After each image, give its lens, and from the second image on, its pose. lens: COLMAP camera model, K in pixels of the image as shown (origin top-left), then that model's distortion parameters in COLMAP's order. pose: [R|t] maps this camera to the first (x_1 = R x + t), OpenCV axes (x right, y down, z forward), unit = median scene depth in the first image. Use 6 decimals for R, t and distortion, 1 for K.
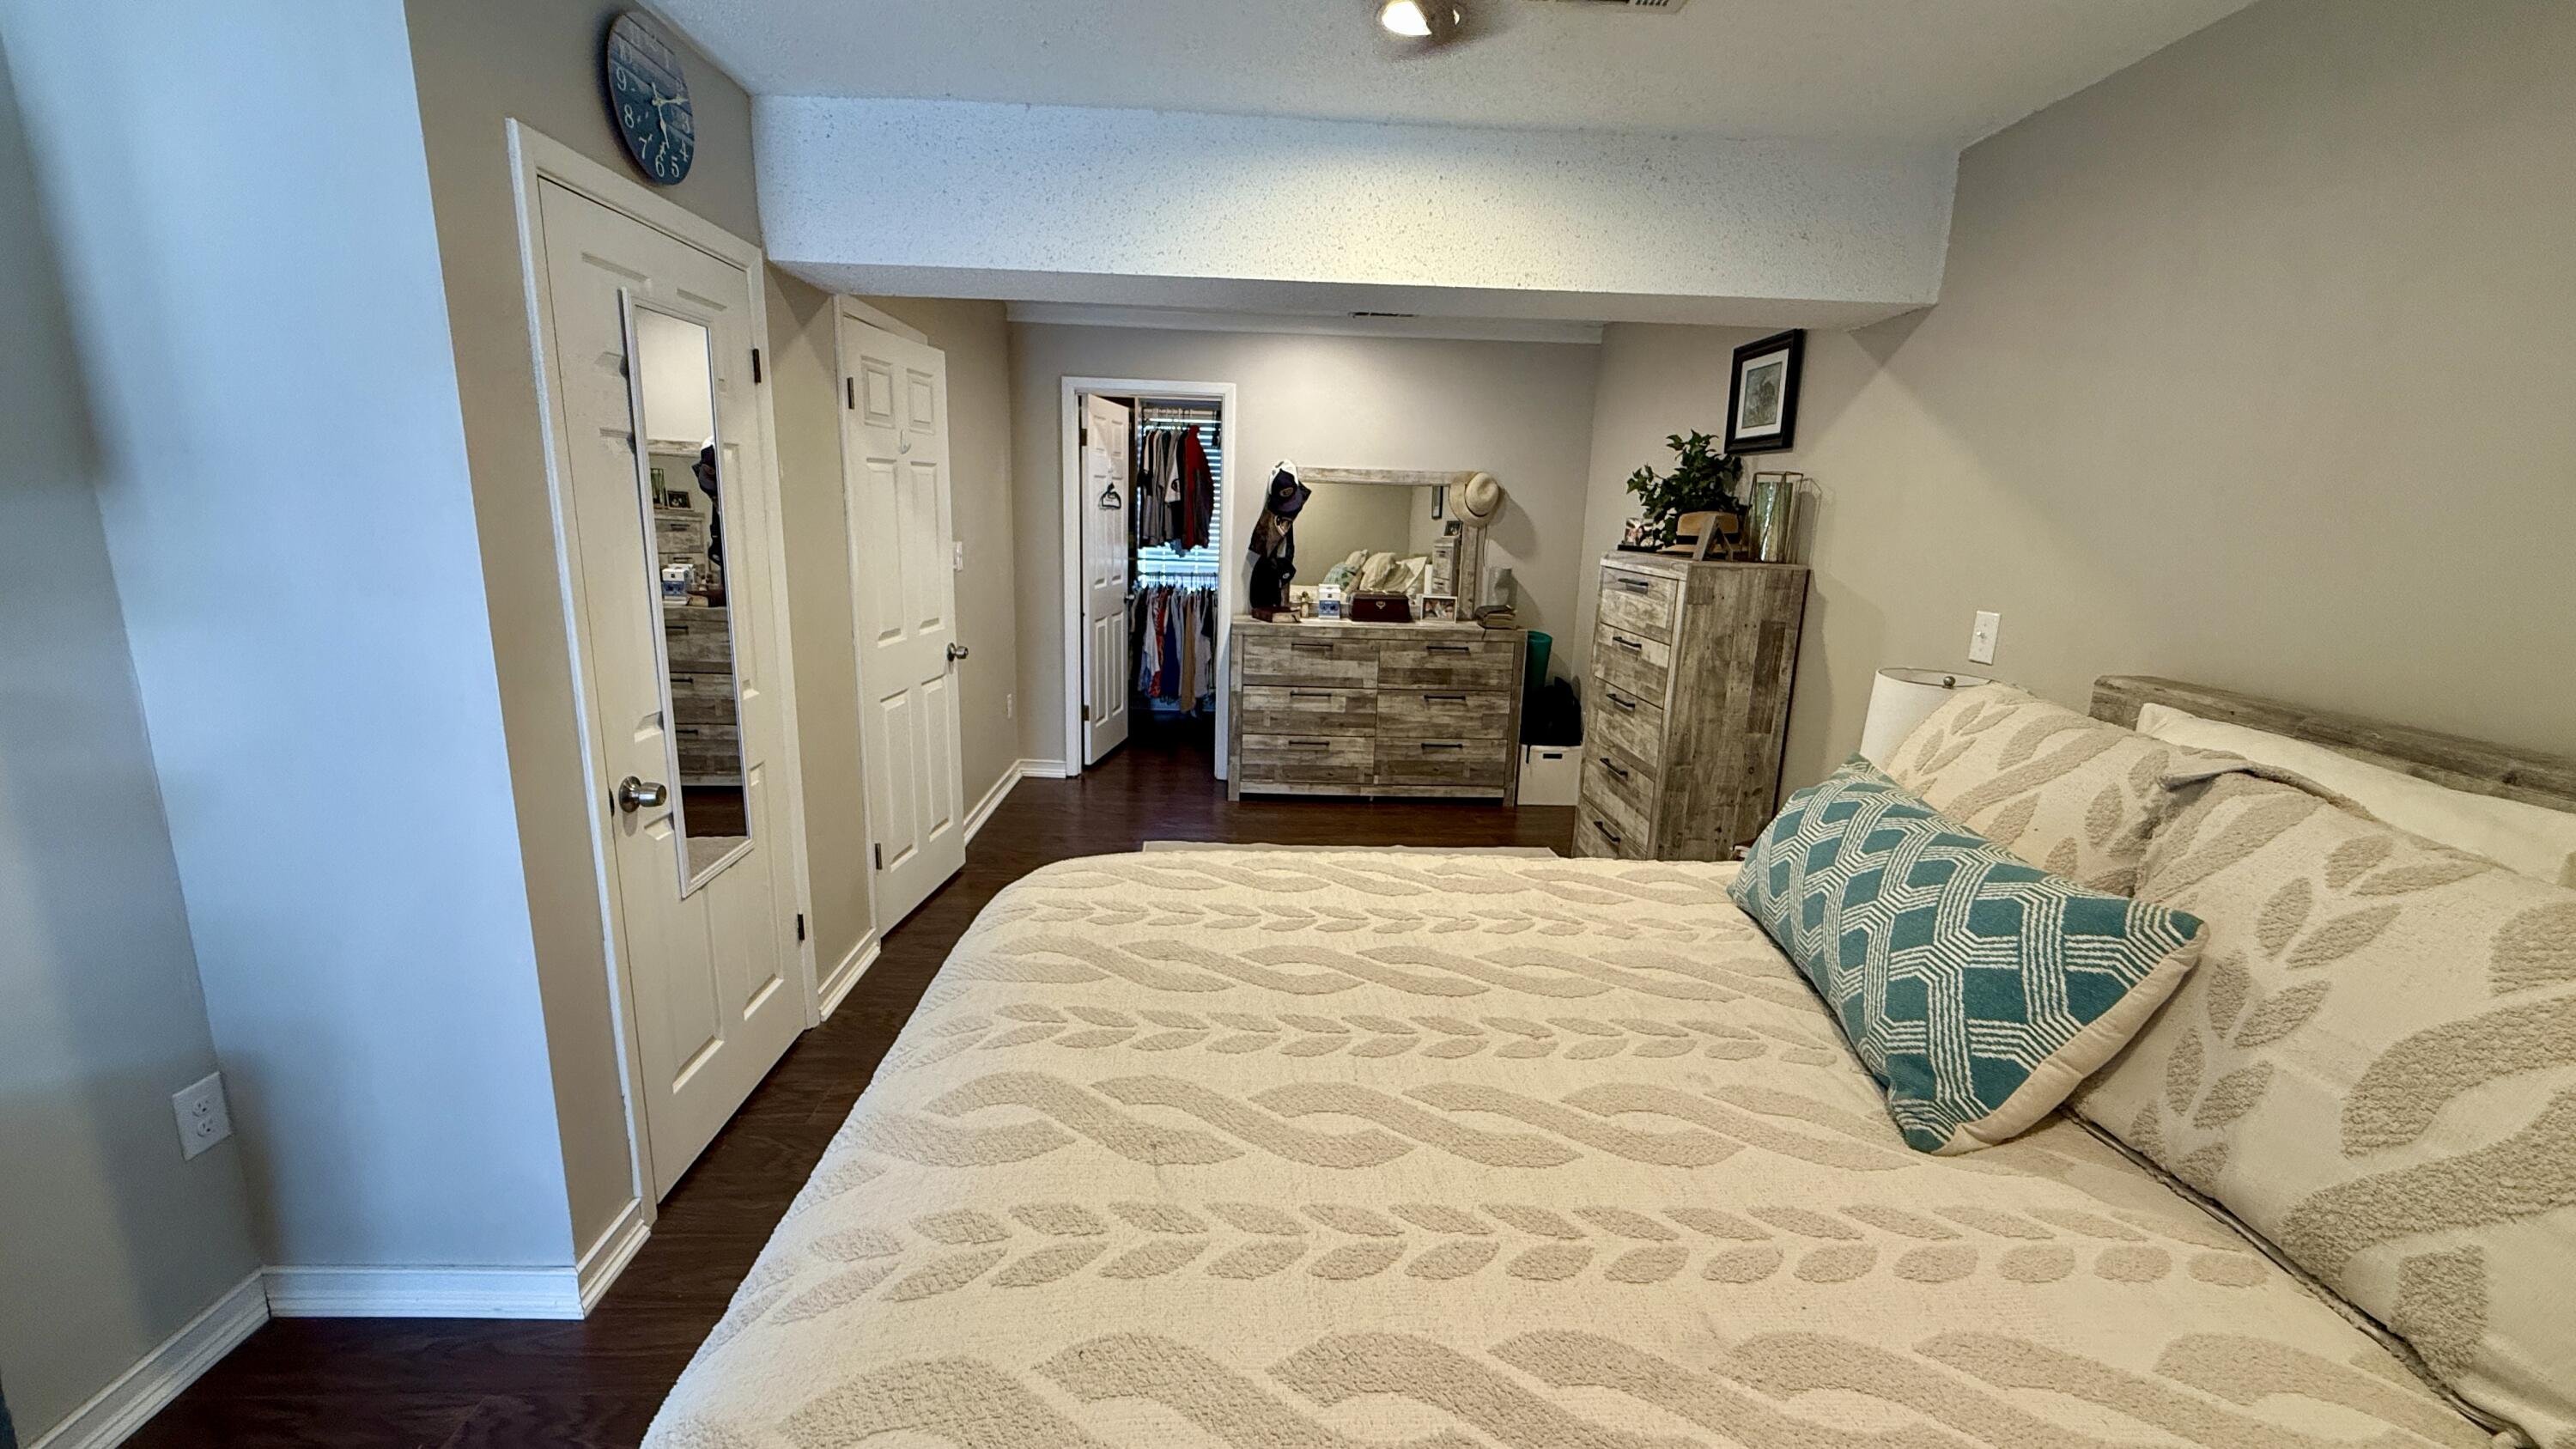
lens RADIAL K [[1027.8, 0, 1276.3], [0, 1027.8, 722.2], [0, 0, 1]] dist [-0.002864, -0.000434]
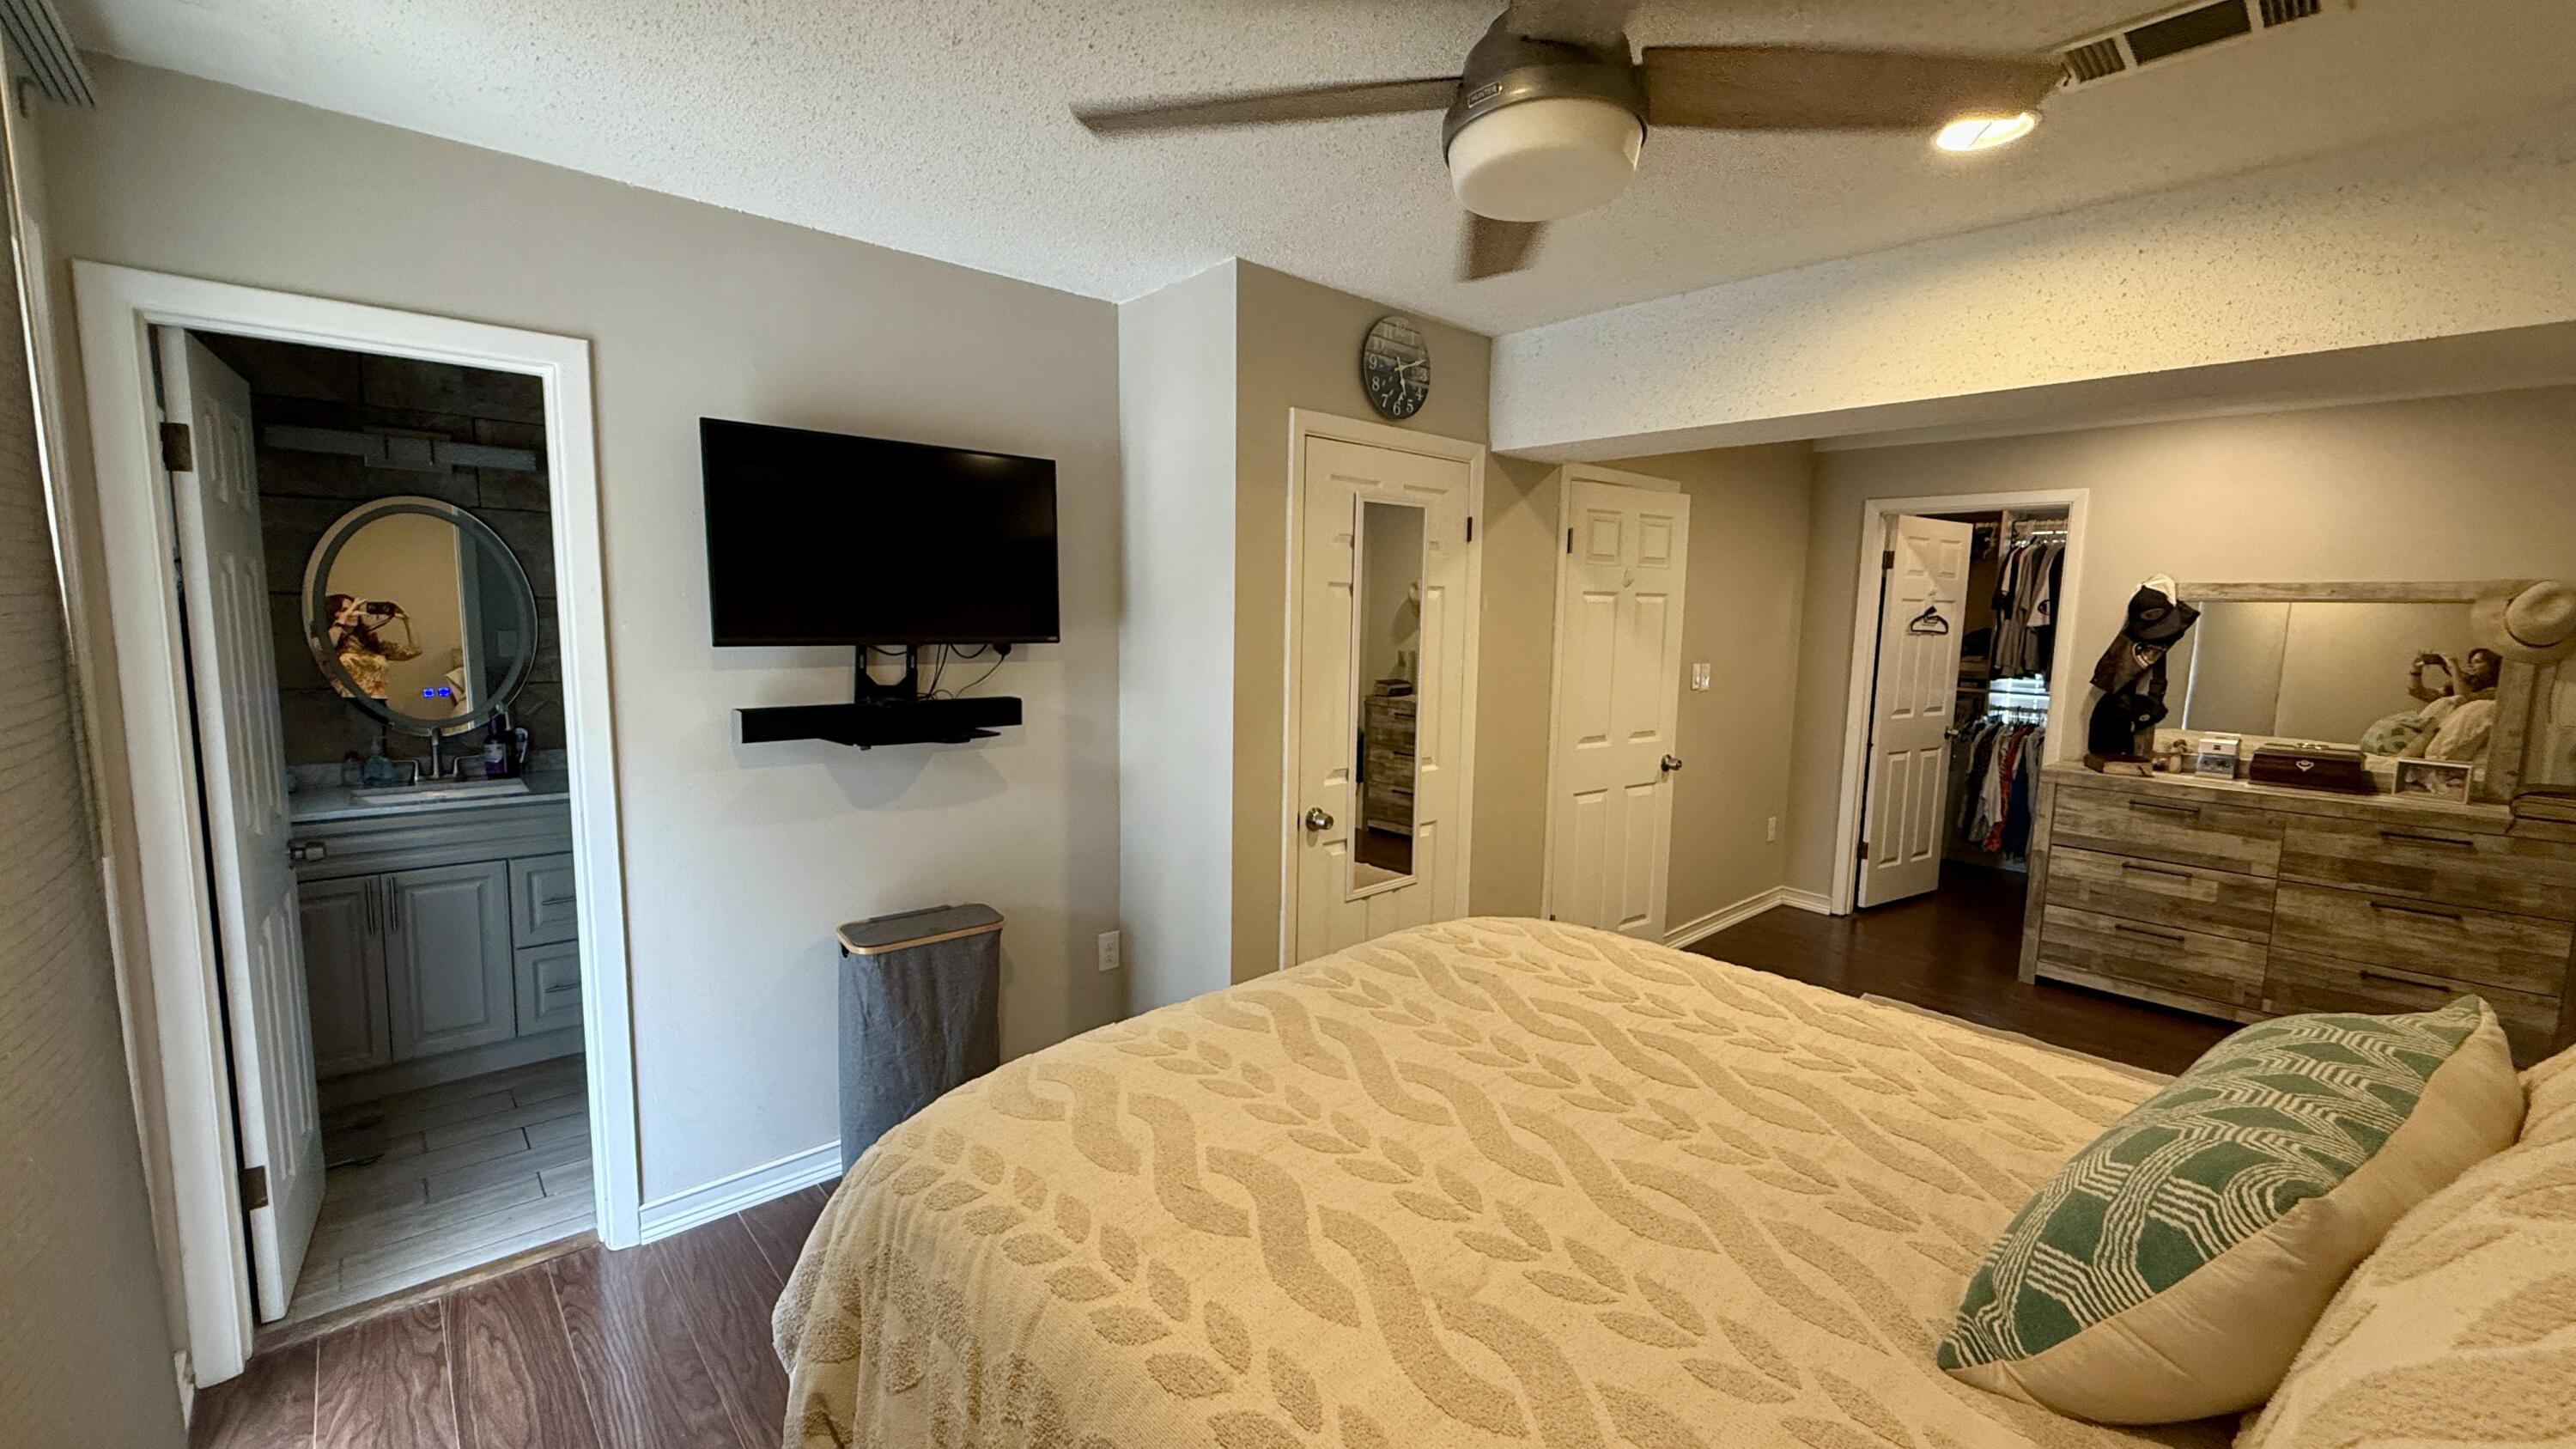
lens RADIAL K [[1027.8, 0, 1276.3], [0, 1027.8, 722.2], [0, 0, 1]] dist [-0.002864, -0.000434]
pose [[0.637792, 0.067792, -0.767220, 0.194852], [-0.158479, 0.986355, -0.044589, 0.002550], [0.753728, 0.150026, 0.639833, -0.011495]]
